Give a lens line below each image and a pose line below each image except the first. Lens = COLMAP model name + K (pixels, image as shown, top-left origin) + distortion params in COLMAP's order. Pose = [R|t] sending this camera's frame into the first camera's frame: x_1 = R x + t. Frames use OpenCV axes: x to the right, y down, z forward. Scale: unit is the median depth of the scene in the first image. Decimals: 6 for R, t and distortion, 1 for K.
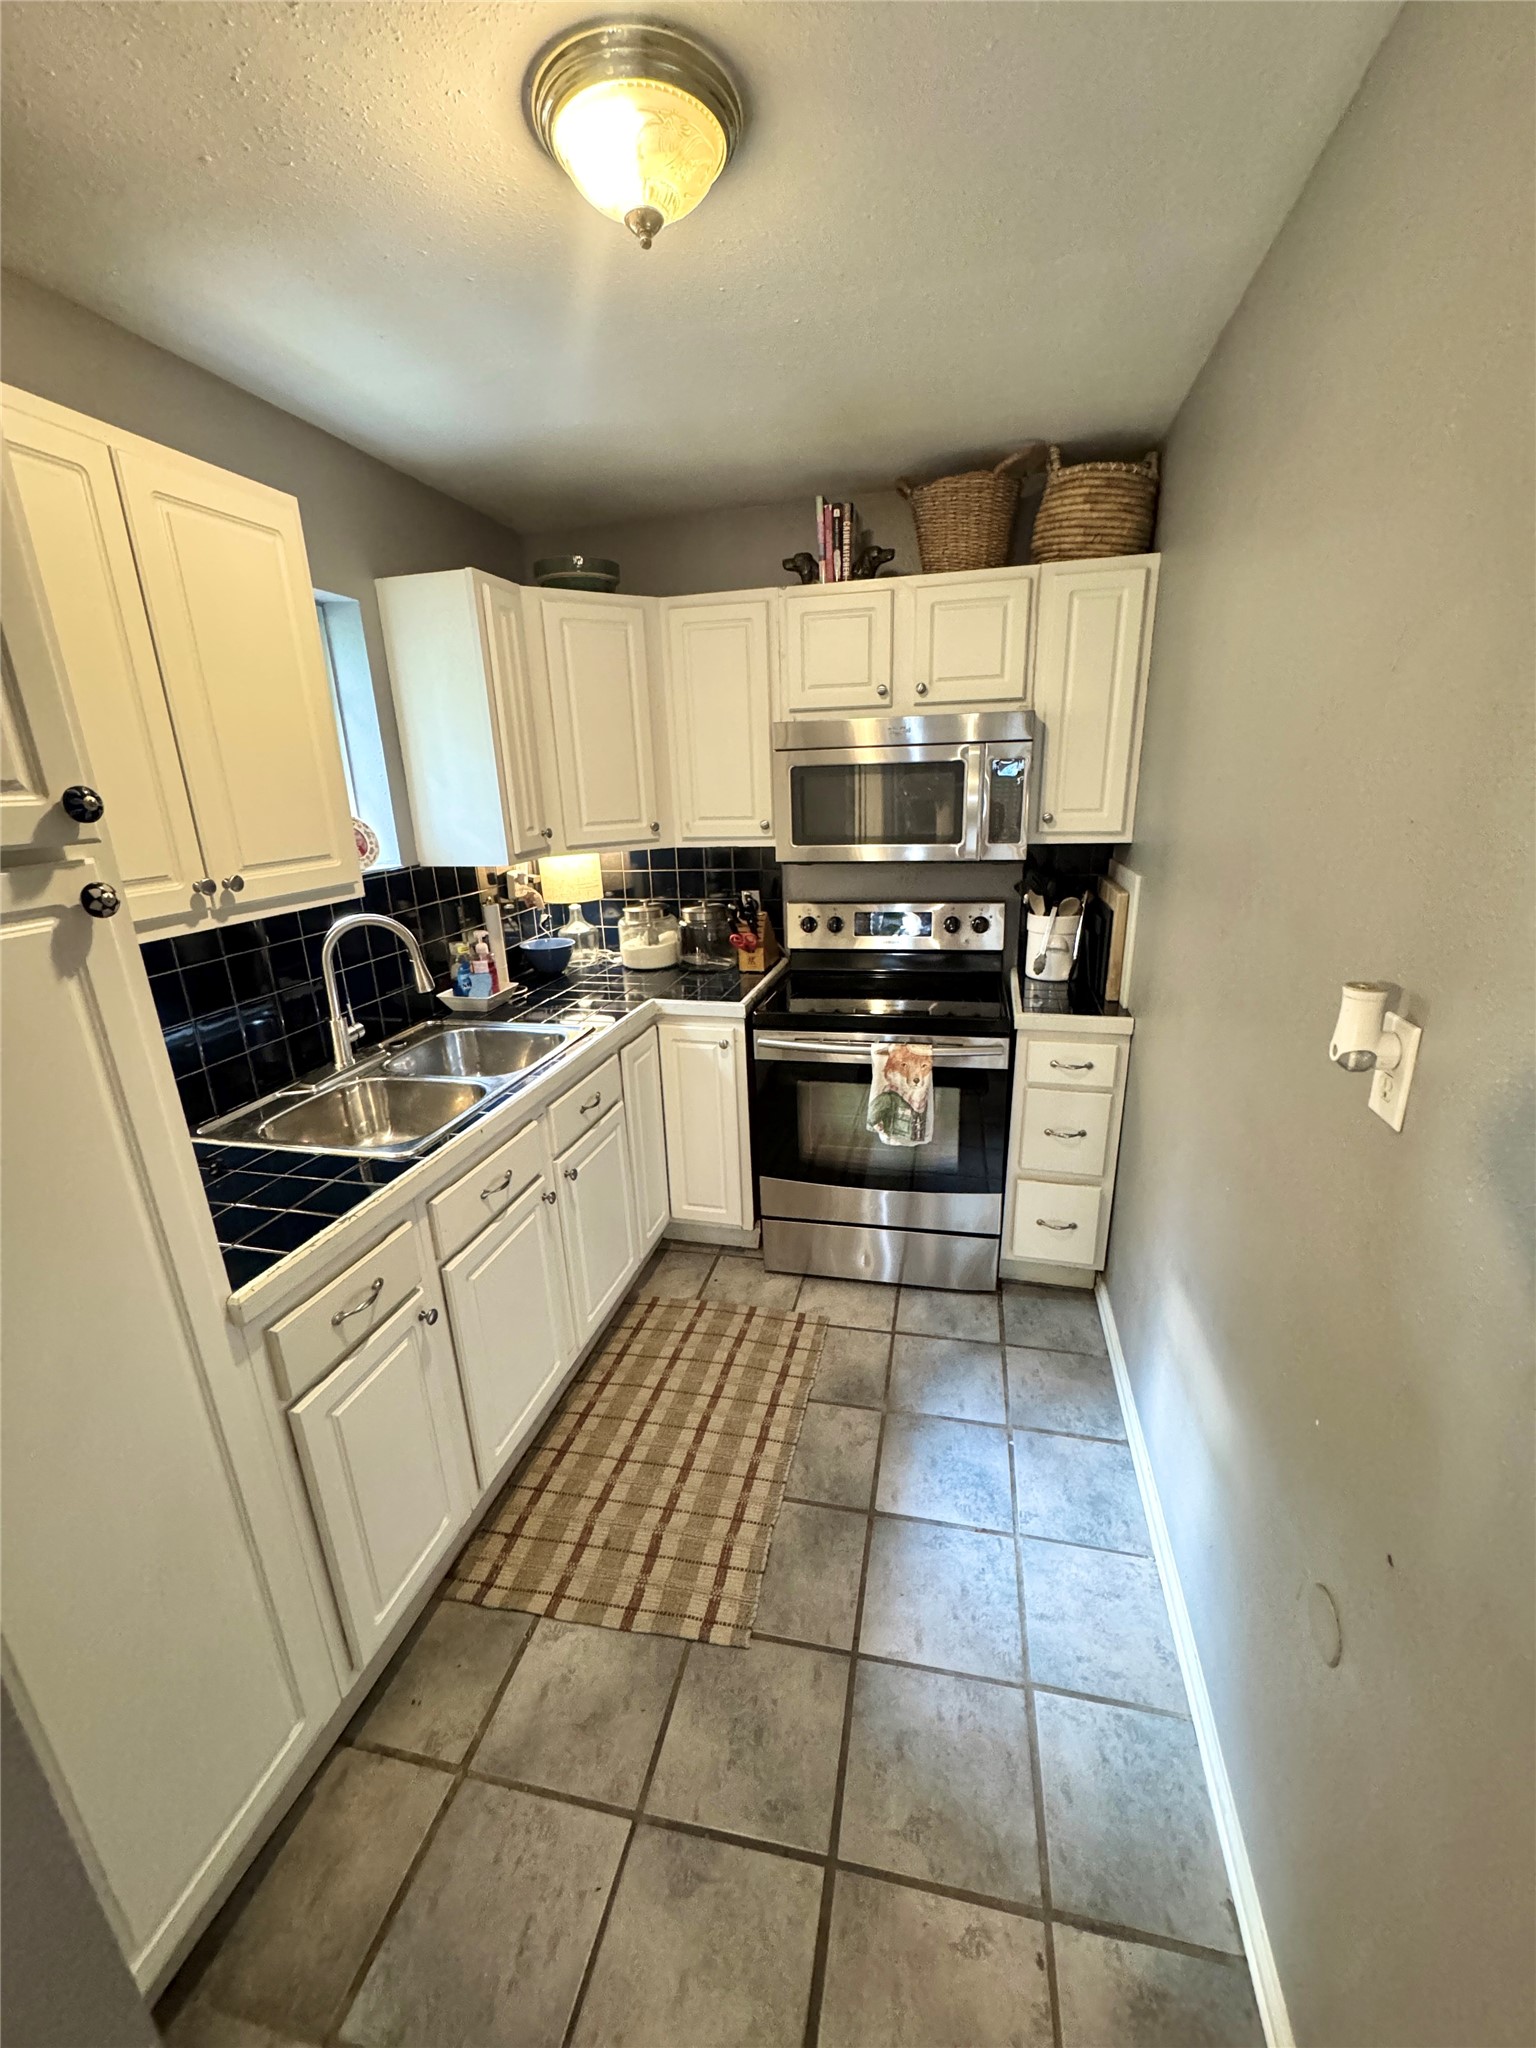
lens RADIAL K [[816.2, 0, 772.1], [0, 816.2, 1025.3], [0, 0, 1]] dist [0.001307, -0.001051]
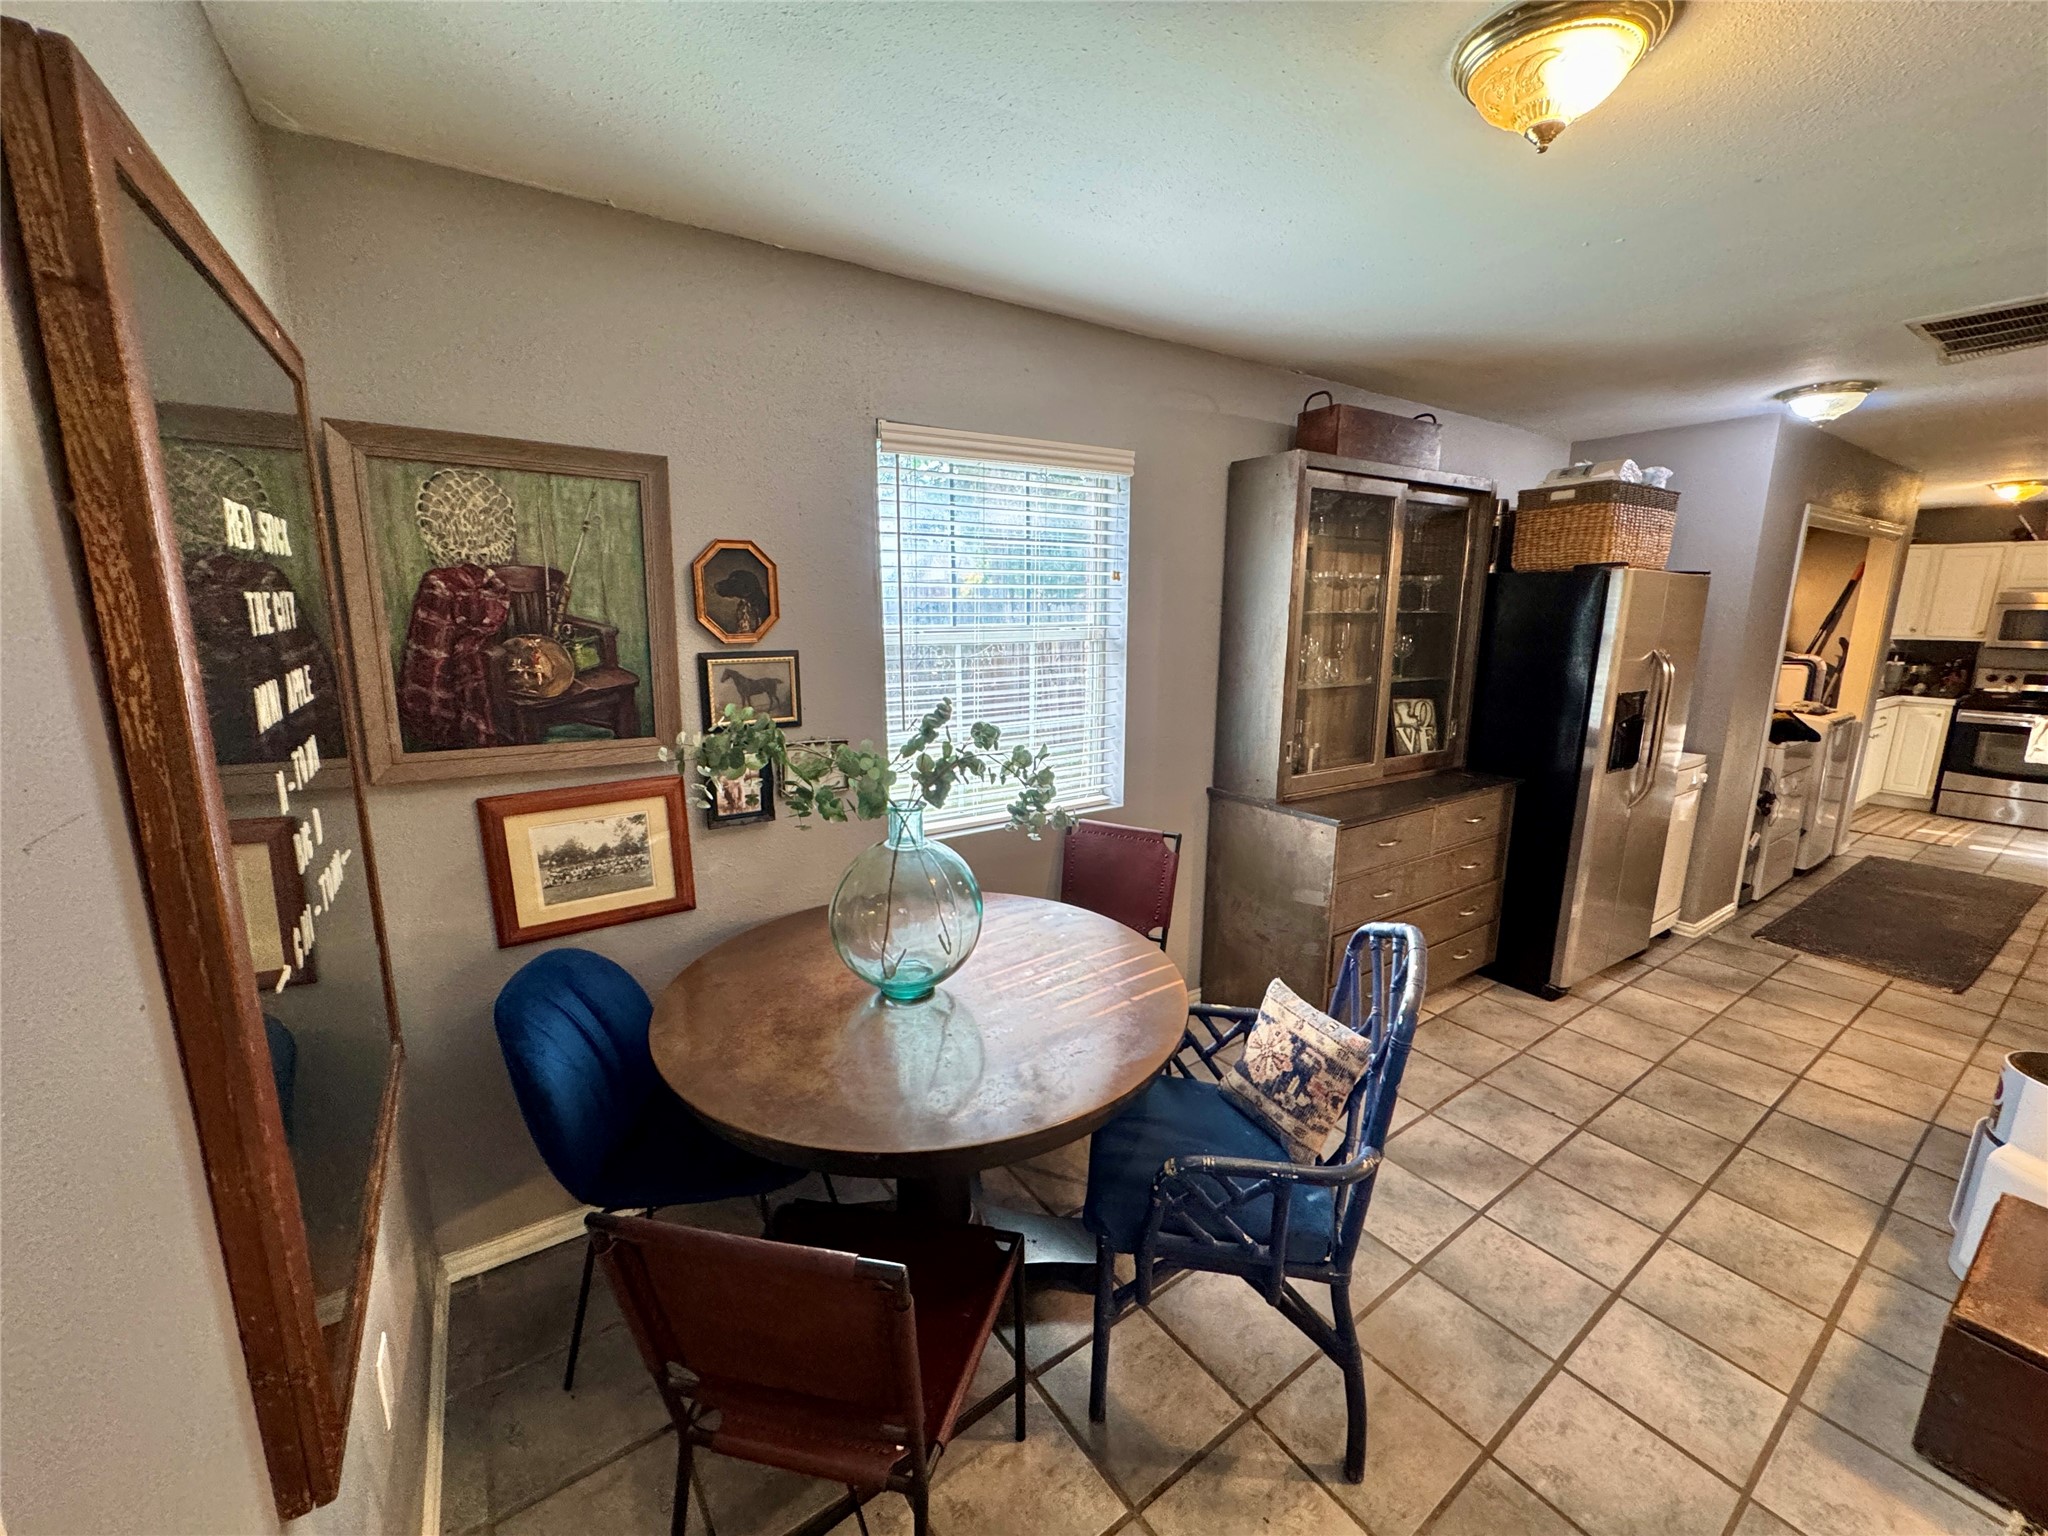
lens RADIAL K [[816.2, 0, 1019.9], [0, 816.2, 780.9], [0, 0, 1]] dist [0.001307, -0.001051]
pose [[0.732378, 0.180935, -0.656419, -0.472492], [-0.234200, 0.972166, 0.006666, 0.925839], [0.639354, 0.148851, 0.754367, -2.866818]]
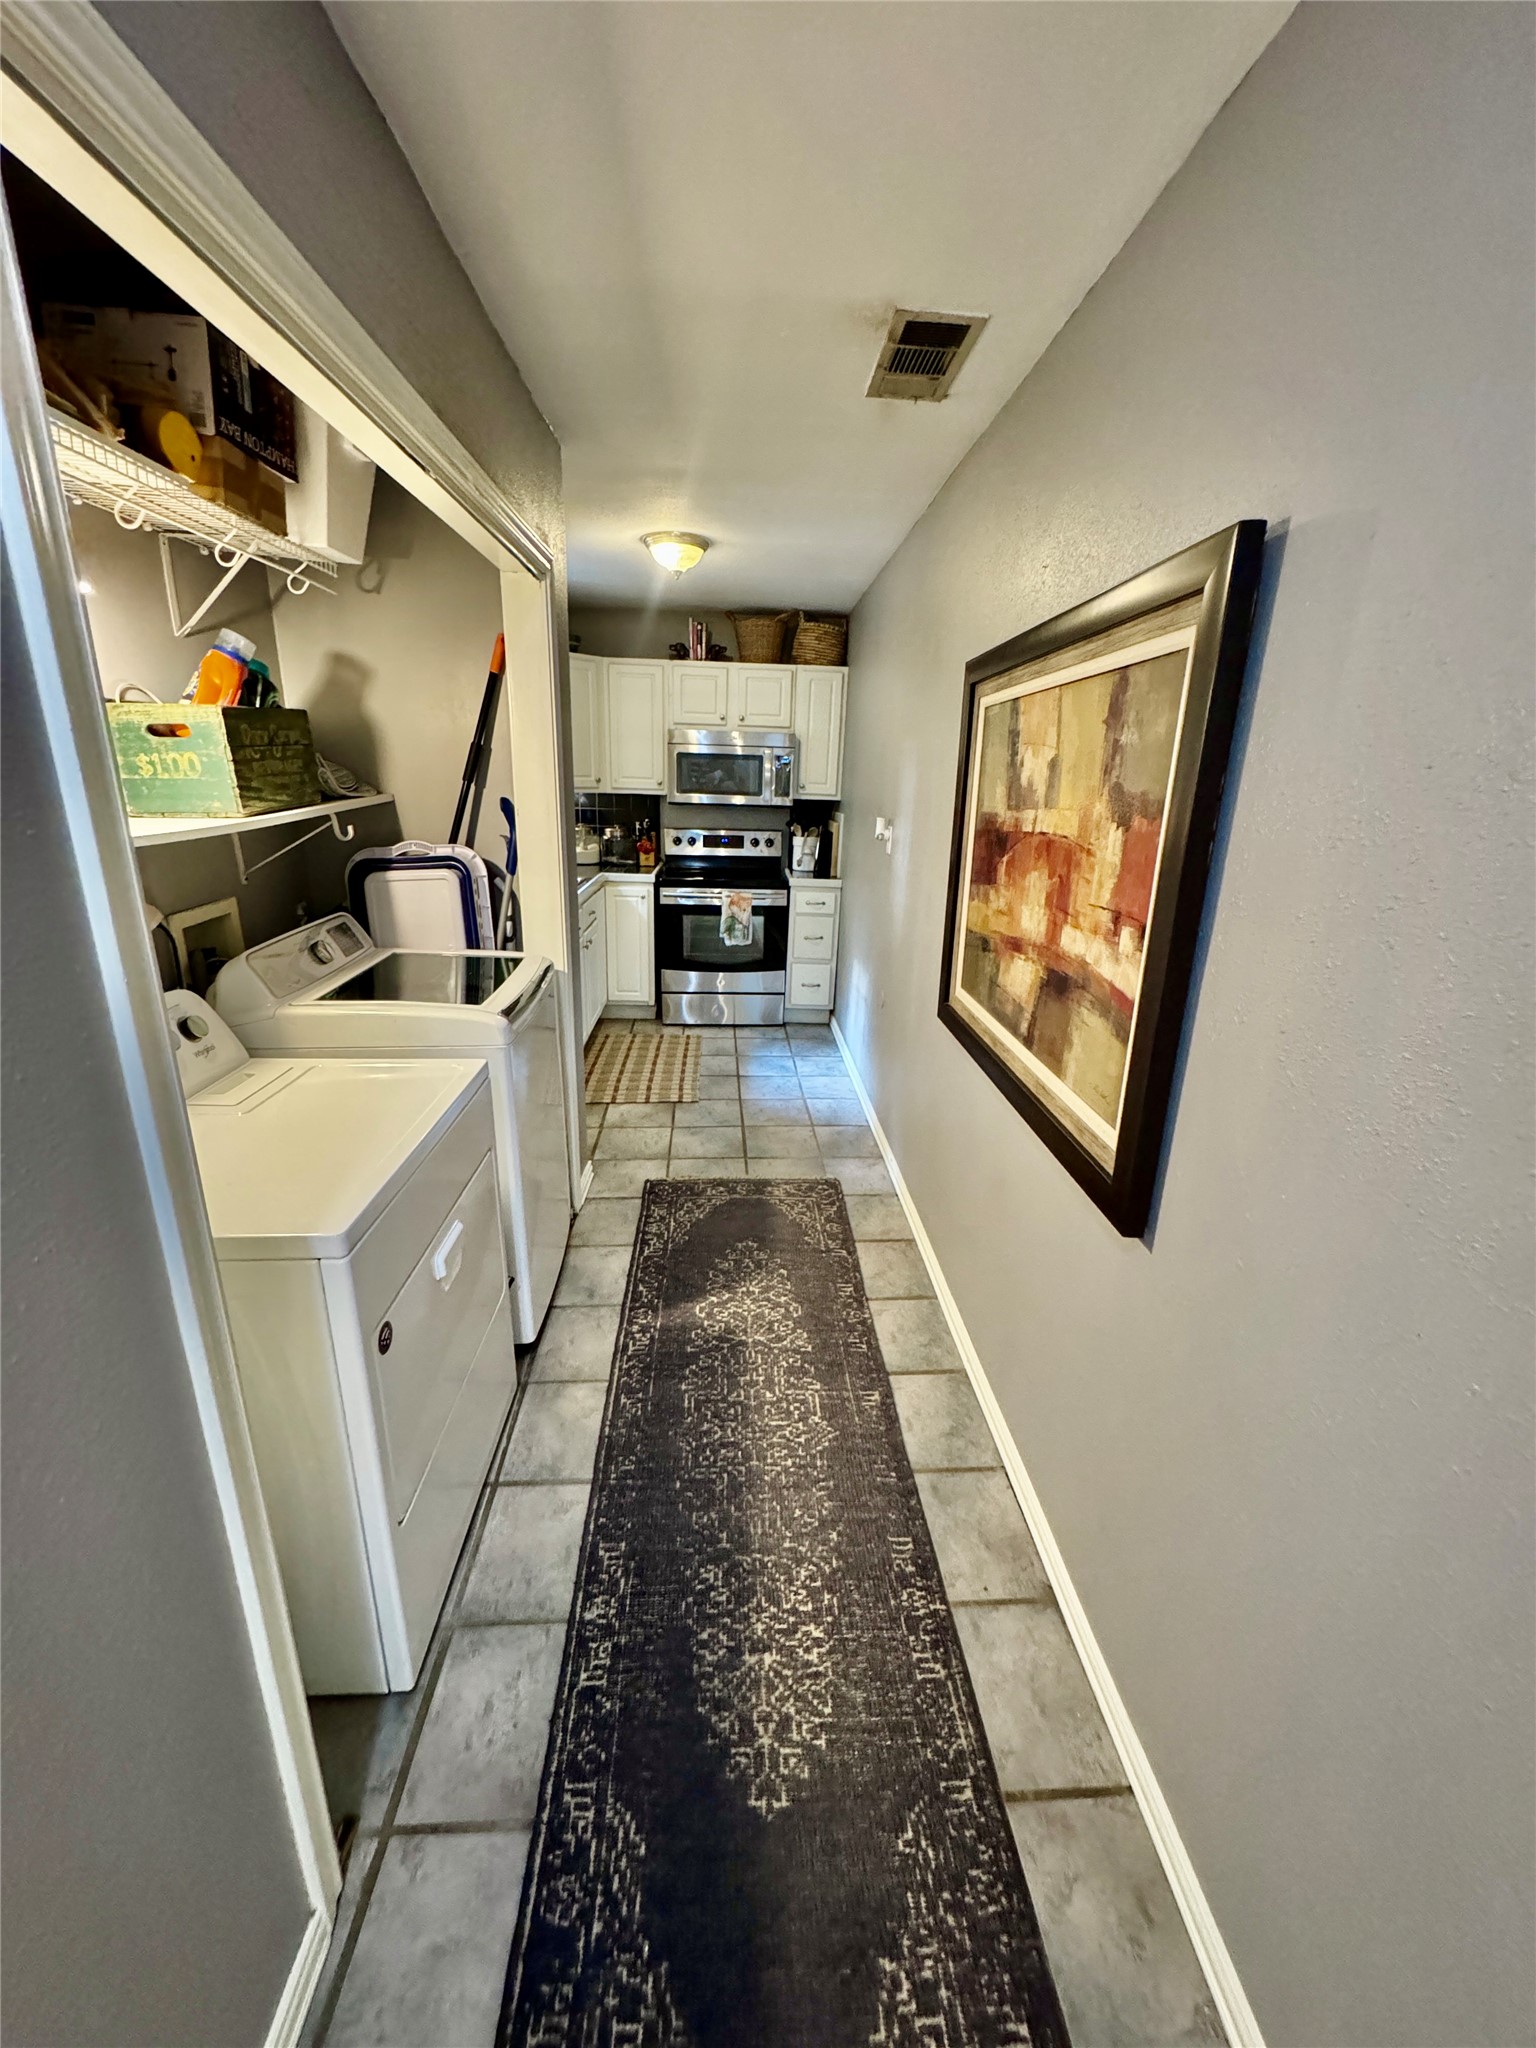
lens RADIAL K [[816.2, 0, 769.8], [0, 816.2, 1023.1], [0, 0, 1]] dist [0.001307, -0.001051]
pose [[0.958315, -0.024408, 0.284669, -0.341201], [0.023727, 0.999701, 0.005840, 0.330181], [-0.284726, 0.001158, 0.958608, -0.950494]]
